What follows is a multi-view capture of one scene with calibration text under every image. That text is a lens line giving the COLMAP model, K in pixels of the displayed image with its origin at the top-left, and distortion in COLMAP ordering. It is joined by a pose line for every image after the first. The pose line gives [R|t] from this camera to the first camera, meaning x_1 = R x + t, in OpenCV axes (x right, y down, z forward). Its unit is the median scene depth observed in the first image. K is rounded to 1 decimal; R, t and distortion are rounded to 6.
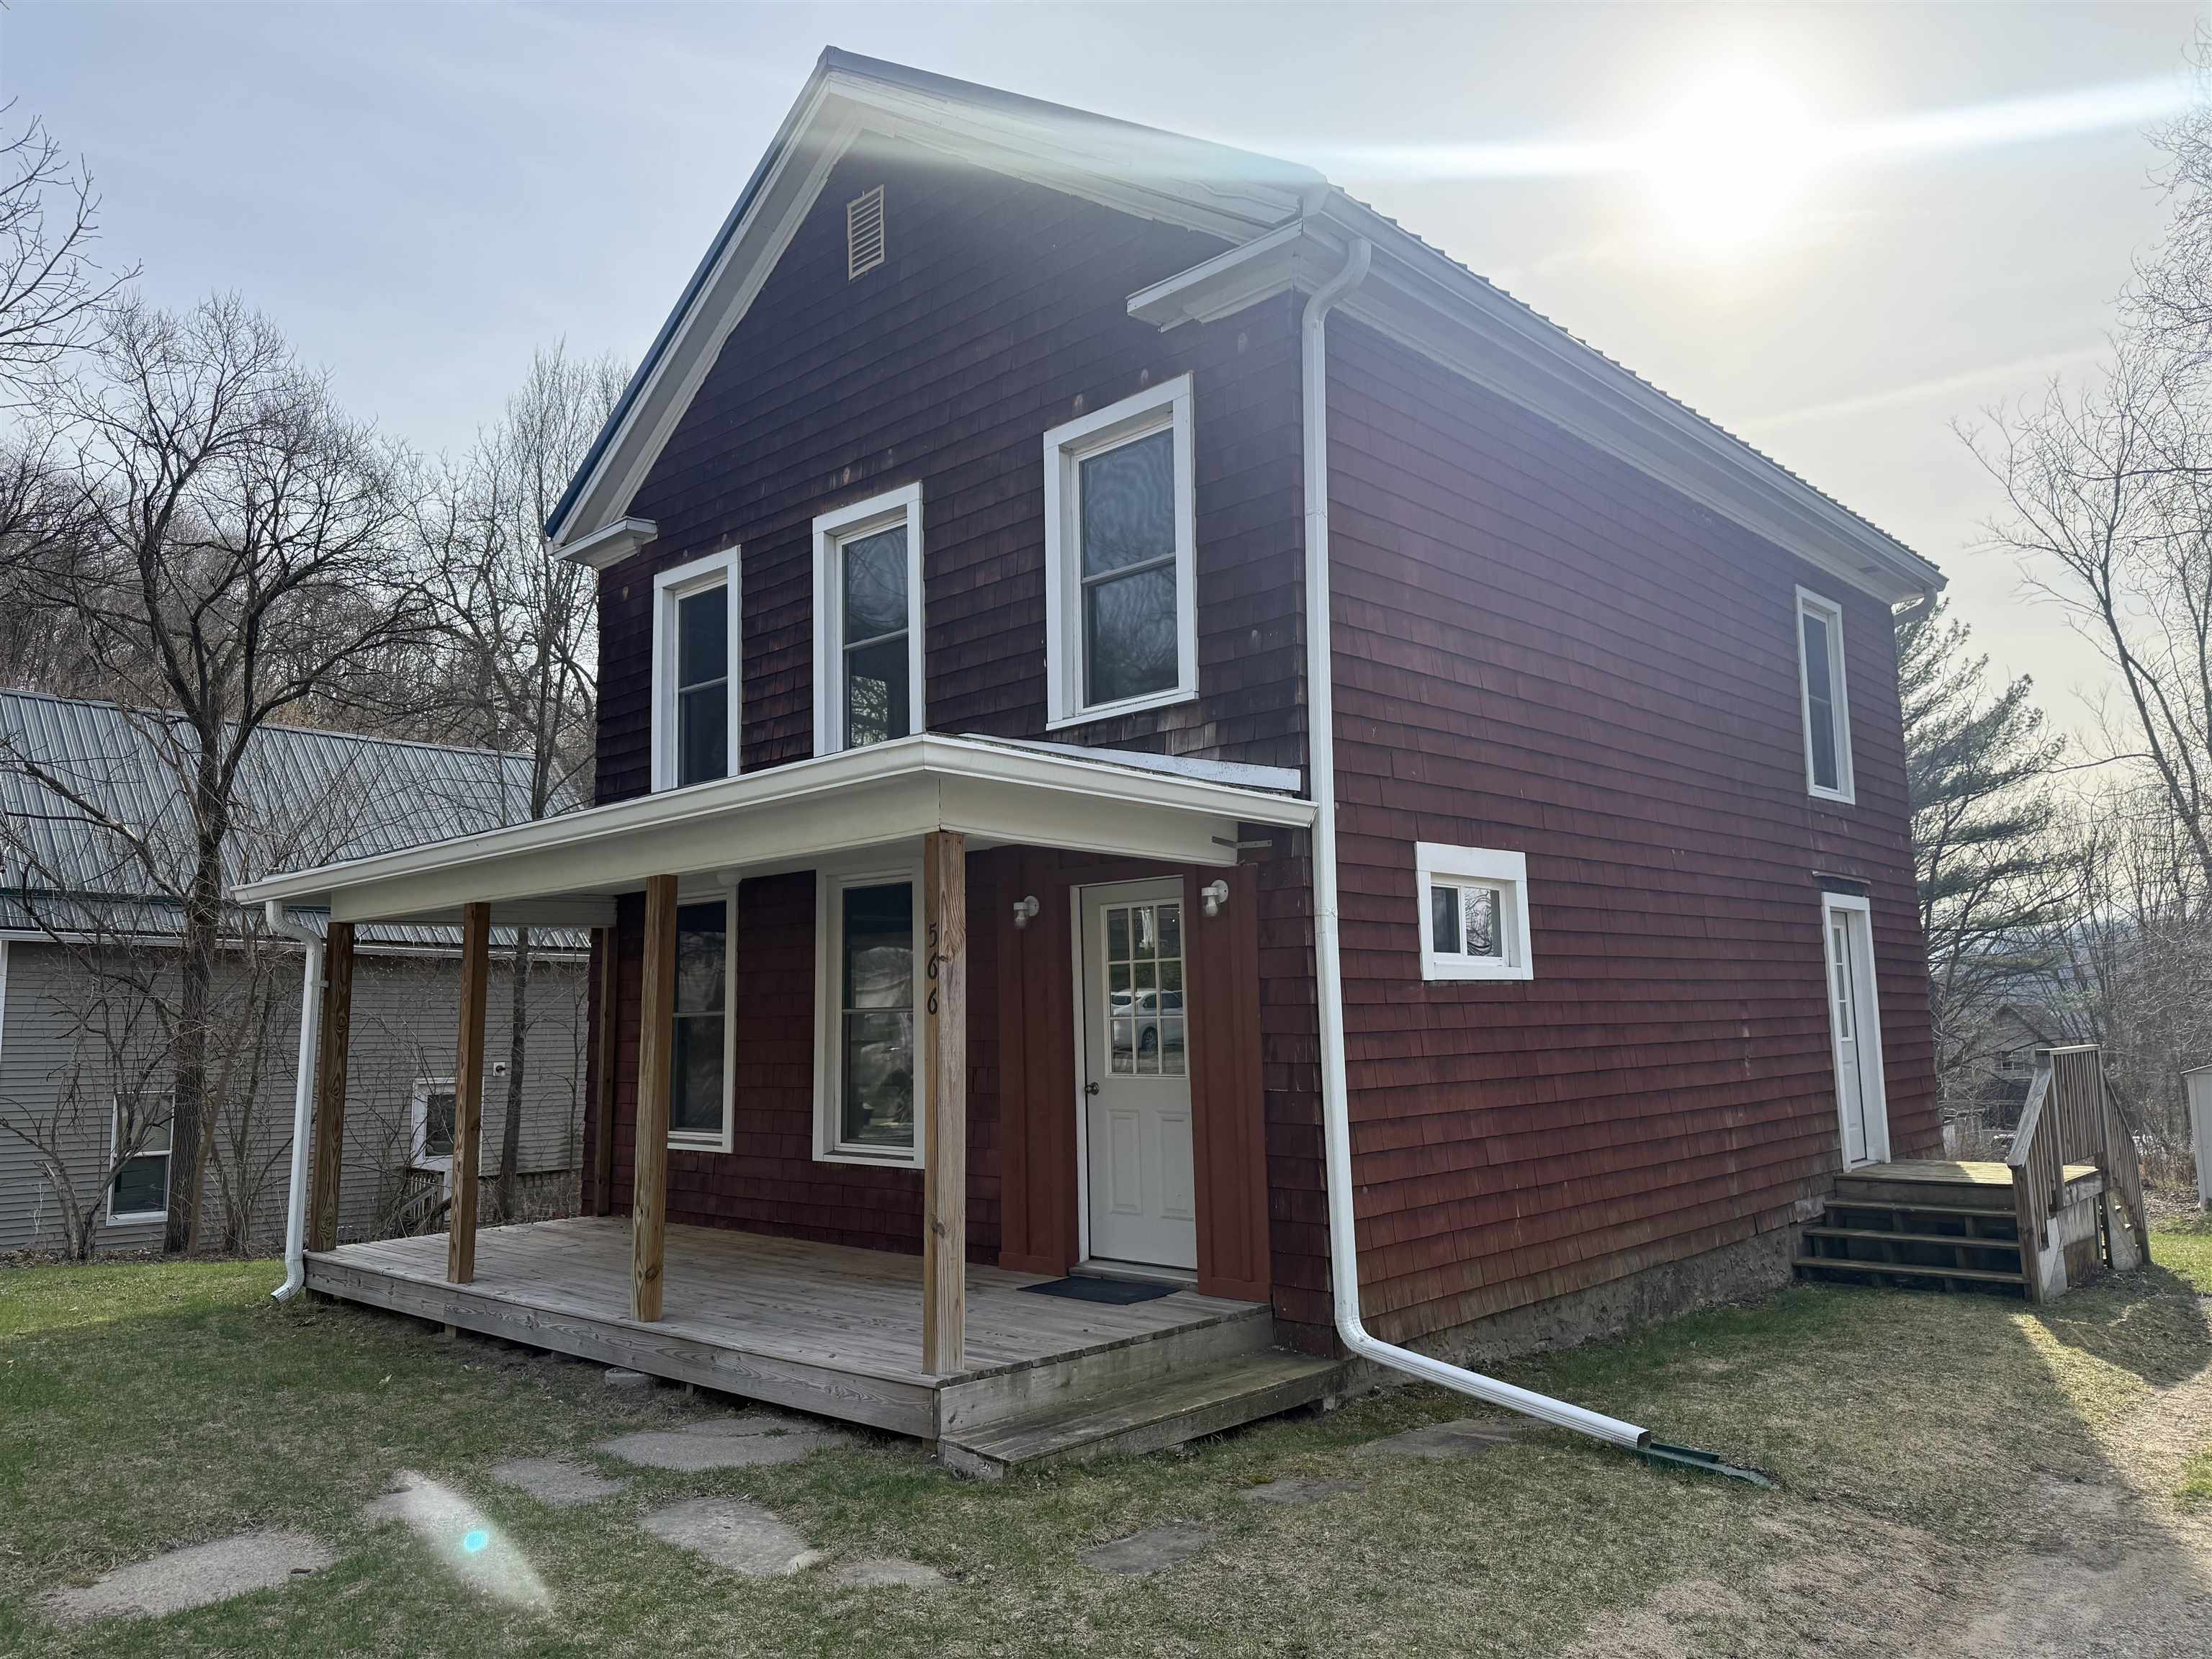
lens RADIAL K [[1560.7, 0, 1106.0], [0, 1560.7, 829.5], [0, 0, 1]] dist [0.070021, -0.116452]
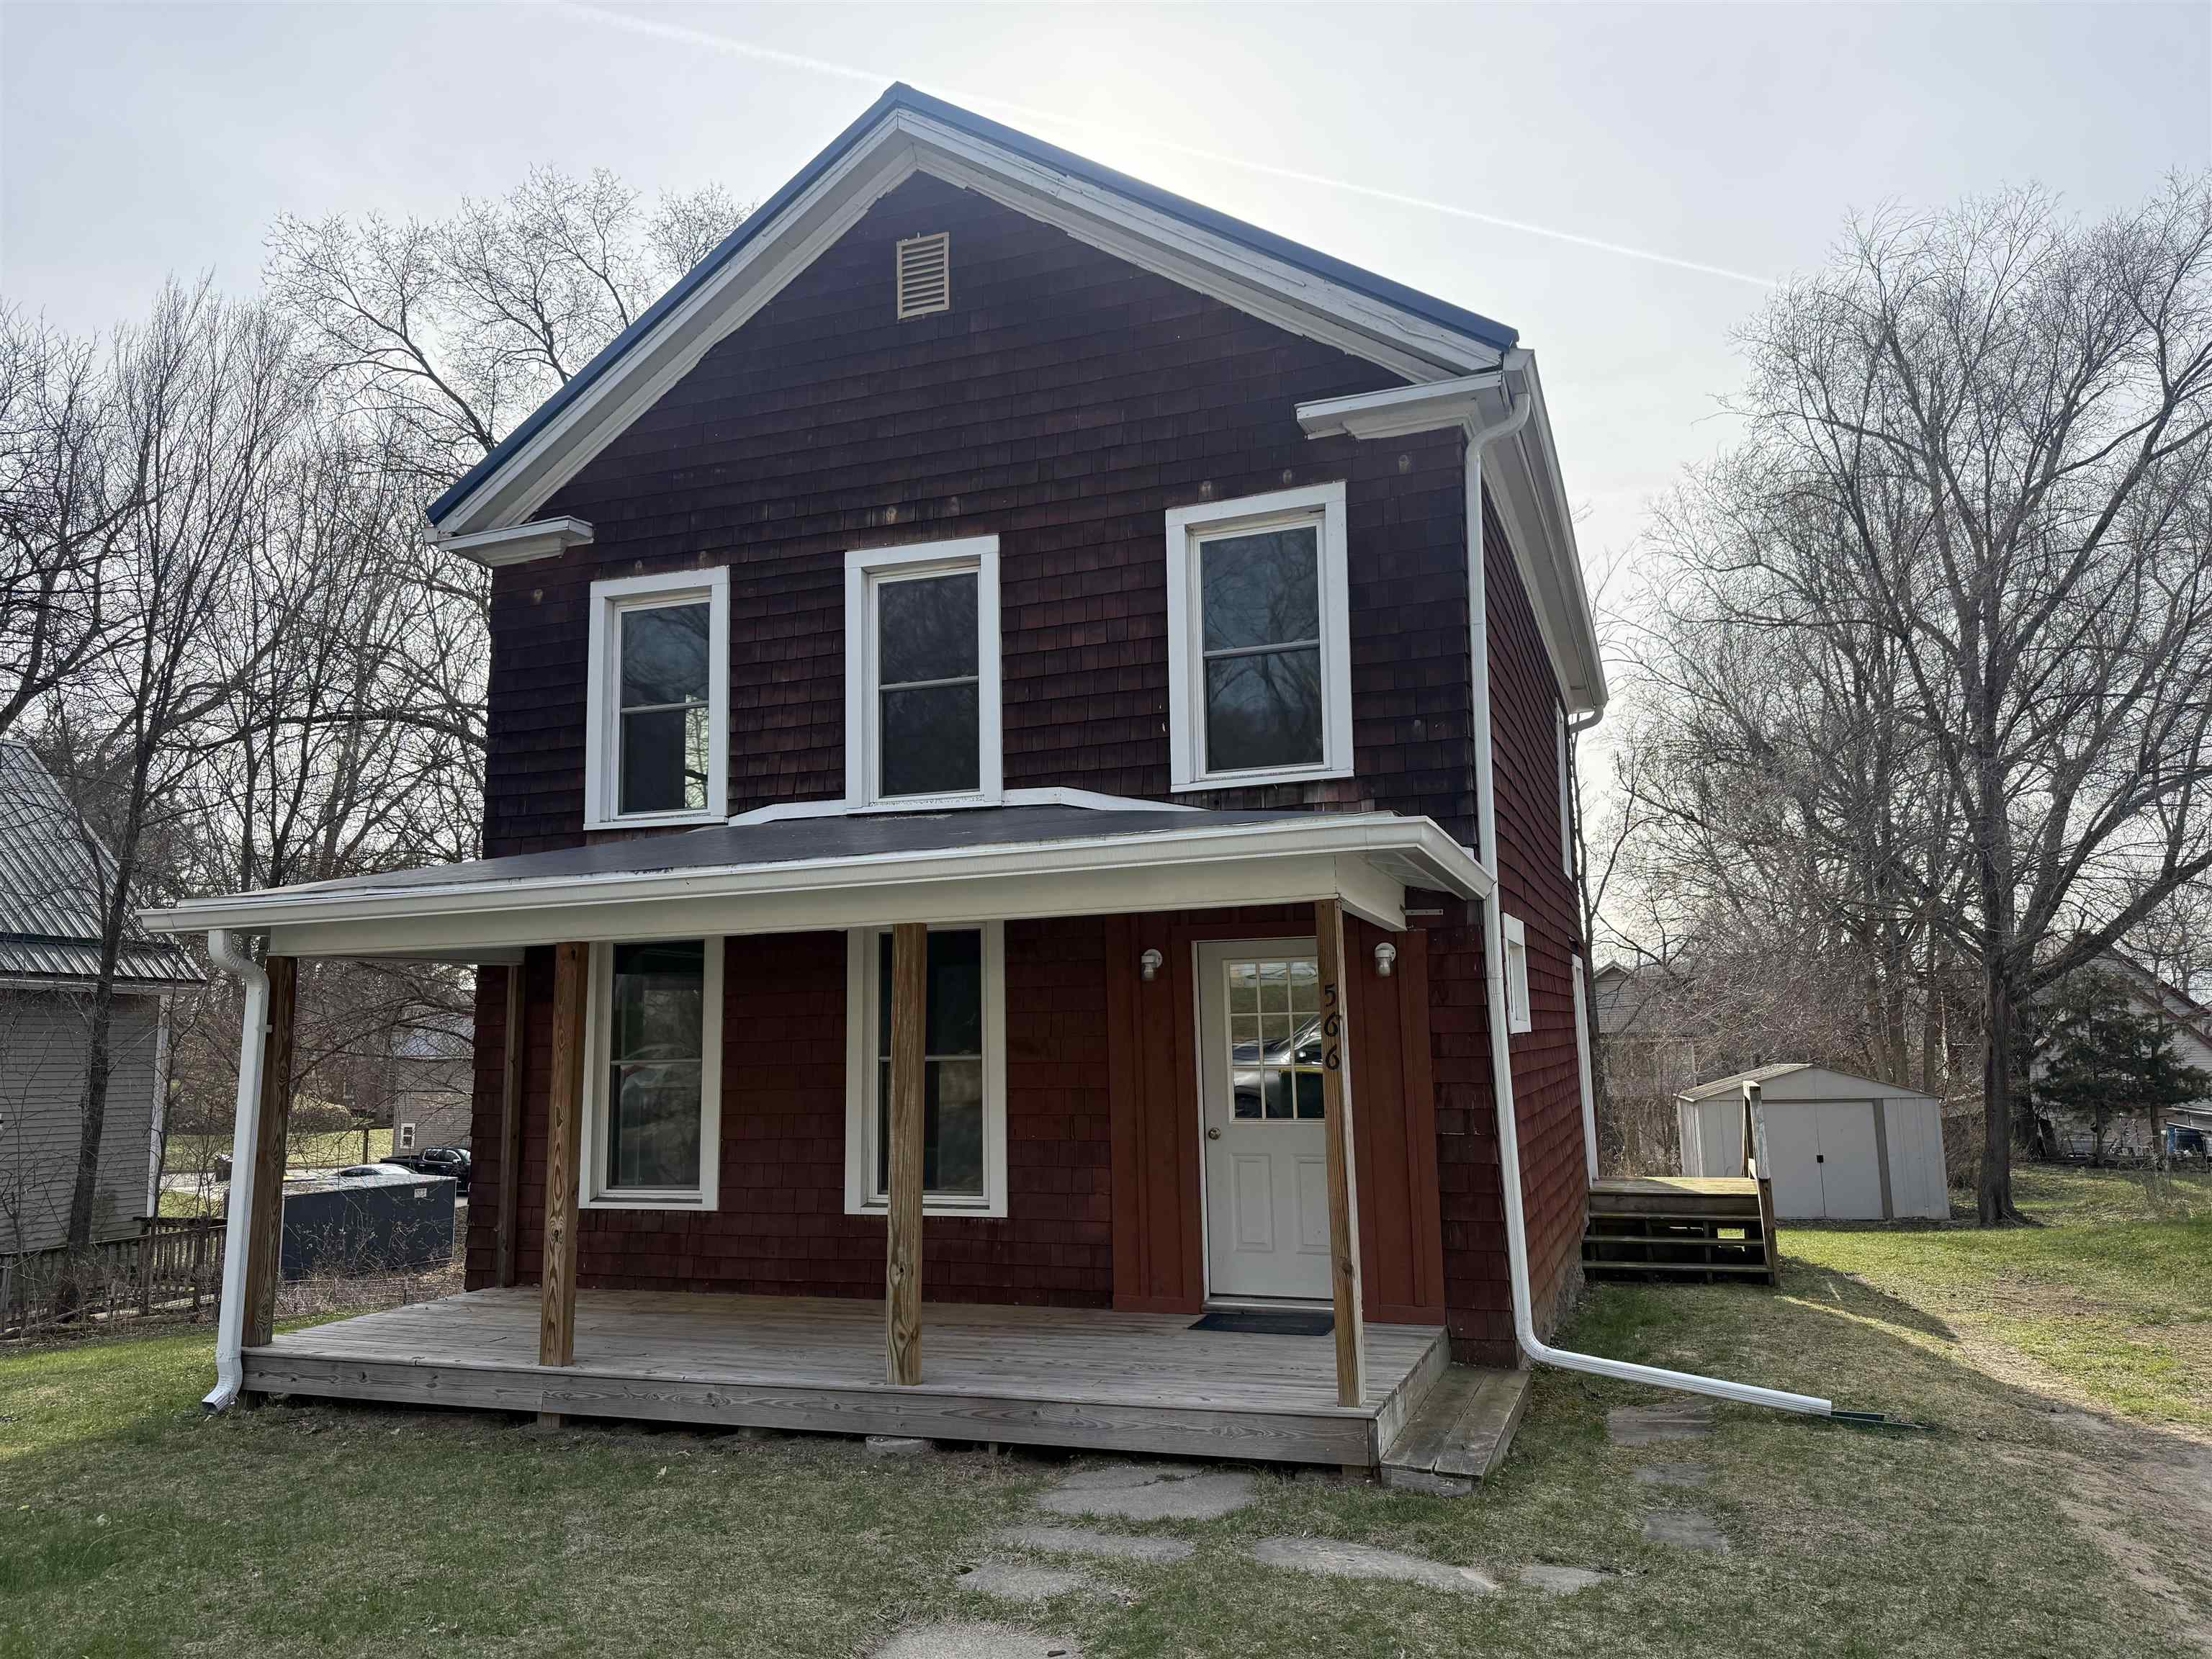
lens RADIAL K [[1560.7, 0, 1106.0], [0, 1560.7, 829.5], [0, 0, 1]] dist [0.070021, -0.116452]
pose [[0.920552, 0.053335, 0.386963, -0.461691], [-0.045624, 0.998535, -0.029091, -0.005655], [-0.387948, 0.009125, 0.921636, 0.044714]]
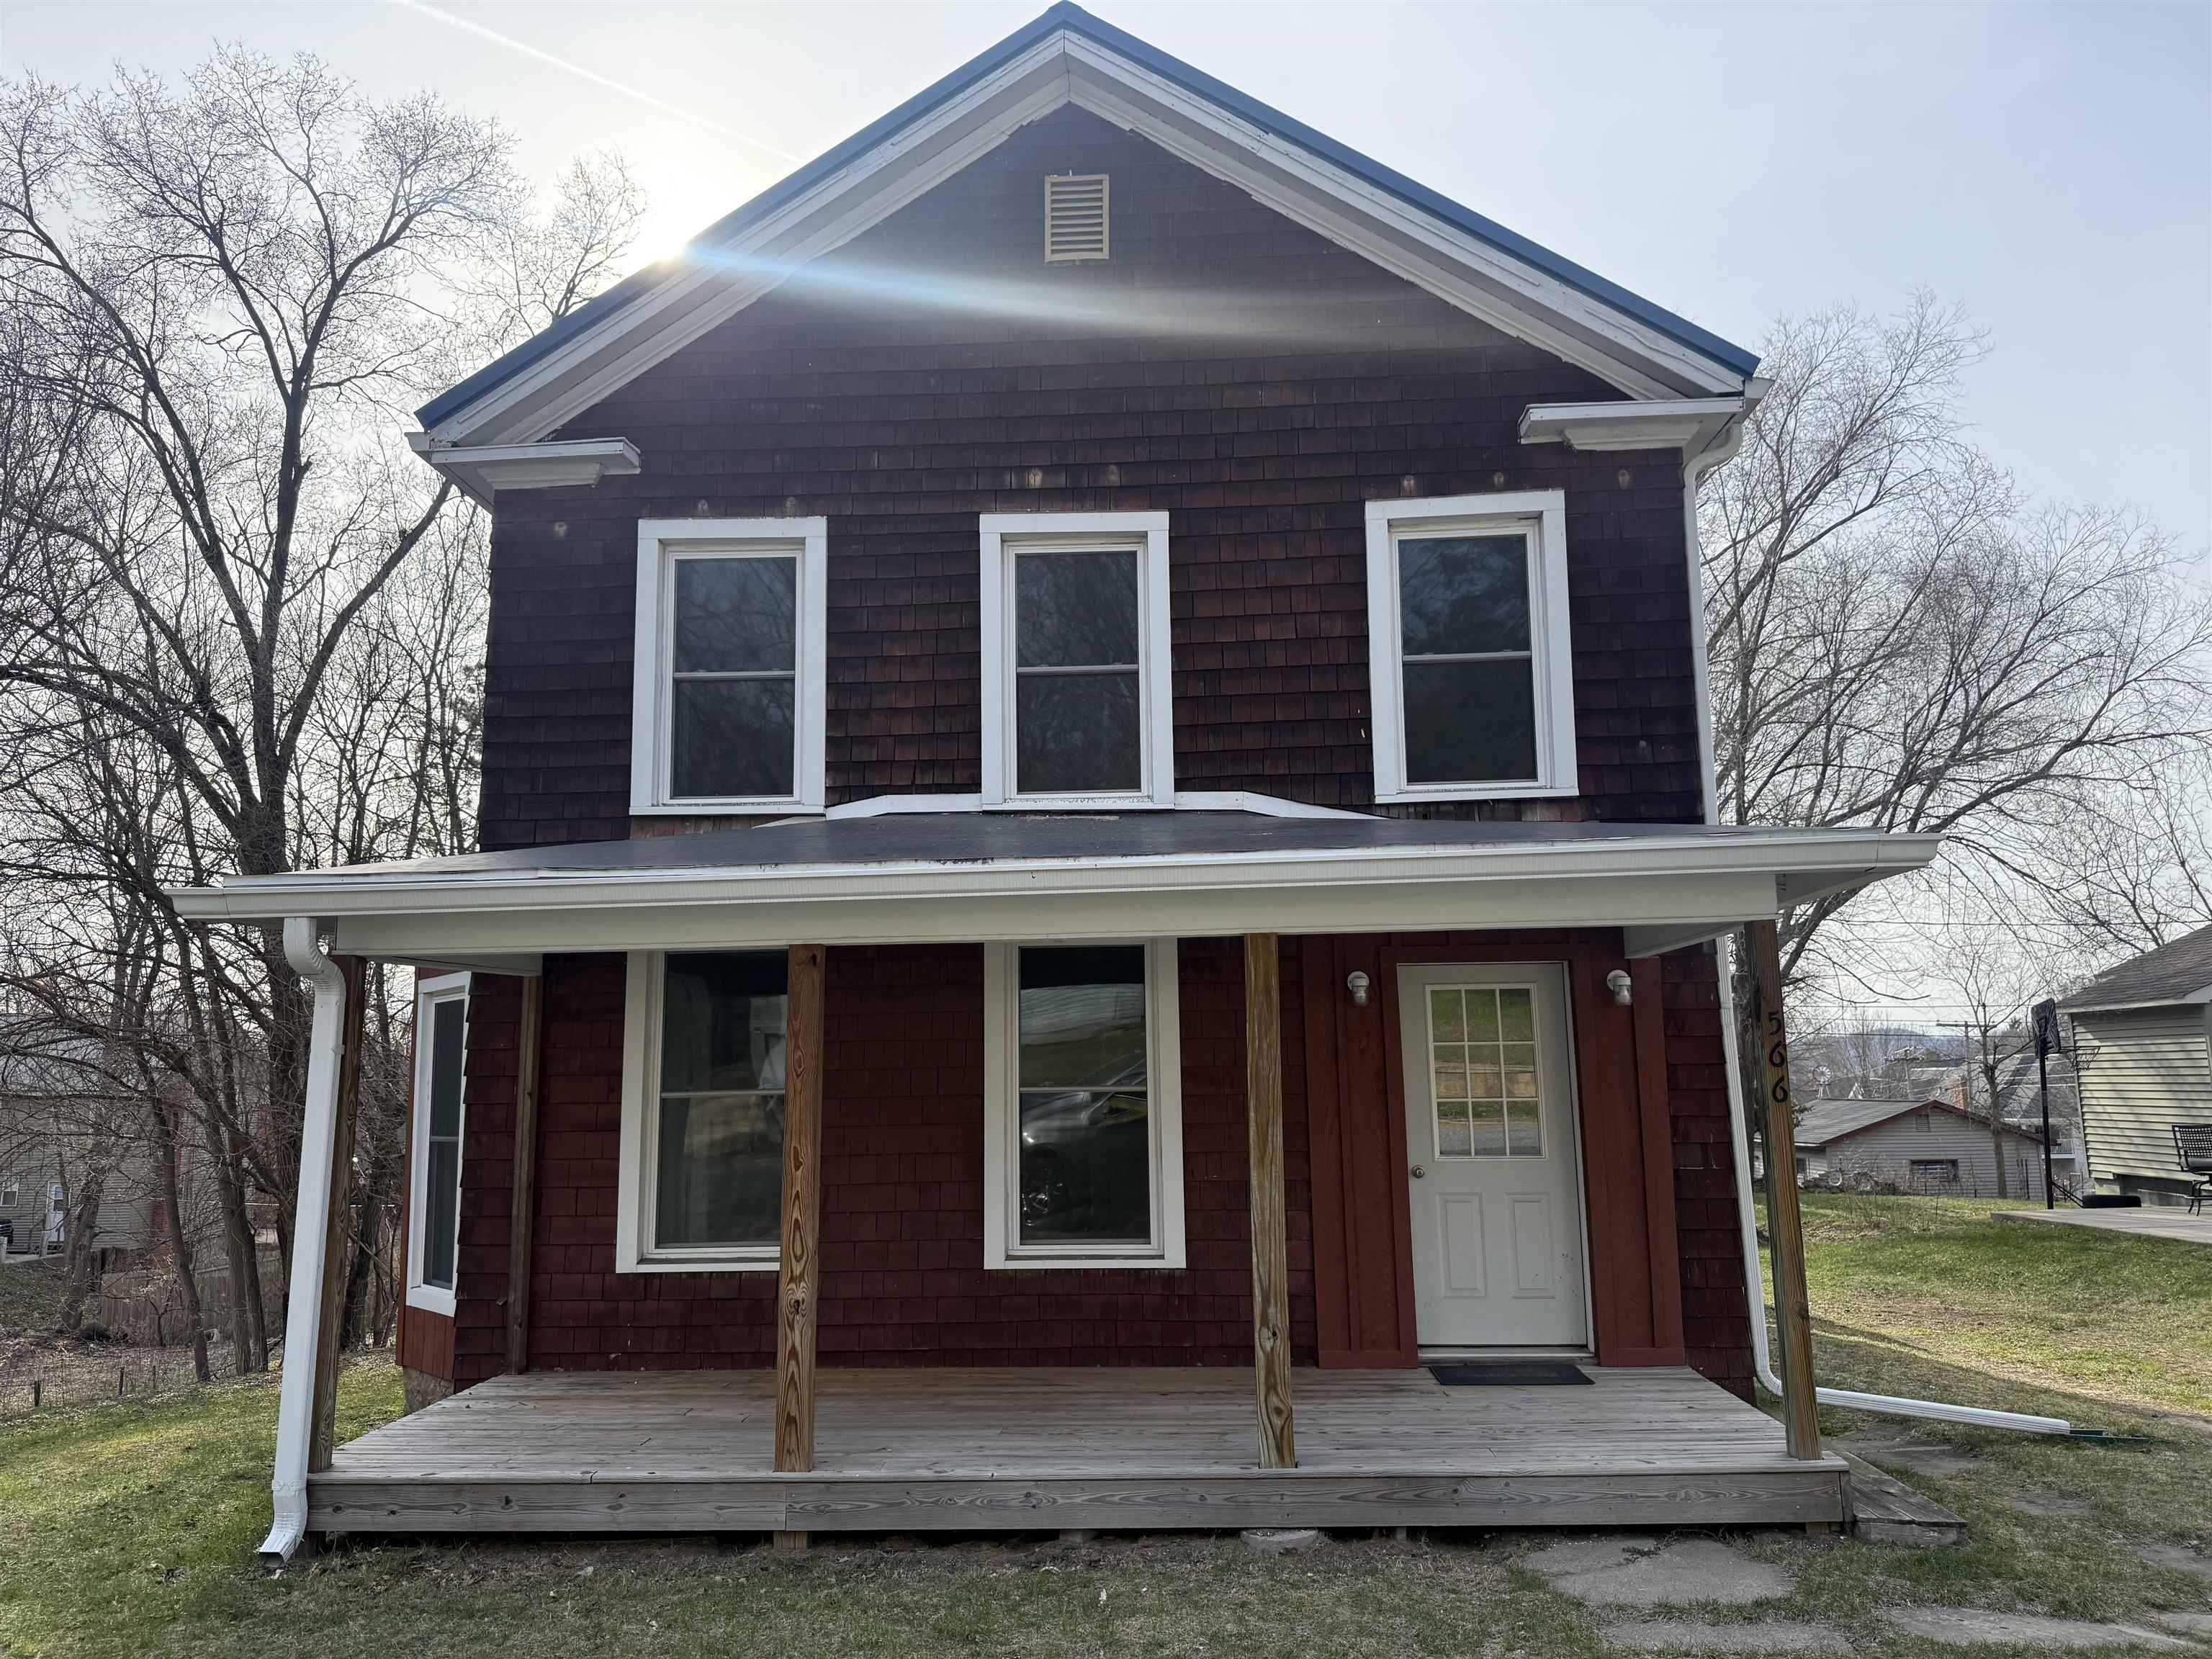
lens RADIAL K [[1585.6, 0, 1116.7], [0, 1585.6, 822.1], [0, 0, 1]] dist [0.064701, -0.104634]
pose [[0.769302, 0.104000, 0.630364, -0.753251], [-0.075411, 0.994546, -0.072052, 0.030766], [-0.634419, 0.007894, 0.772949, 0.317897]]
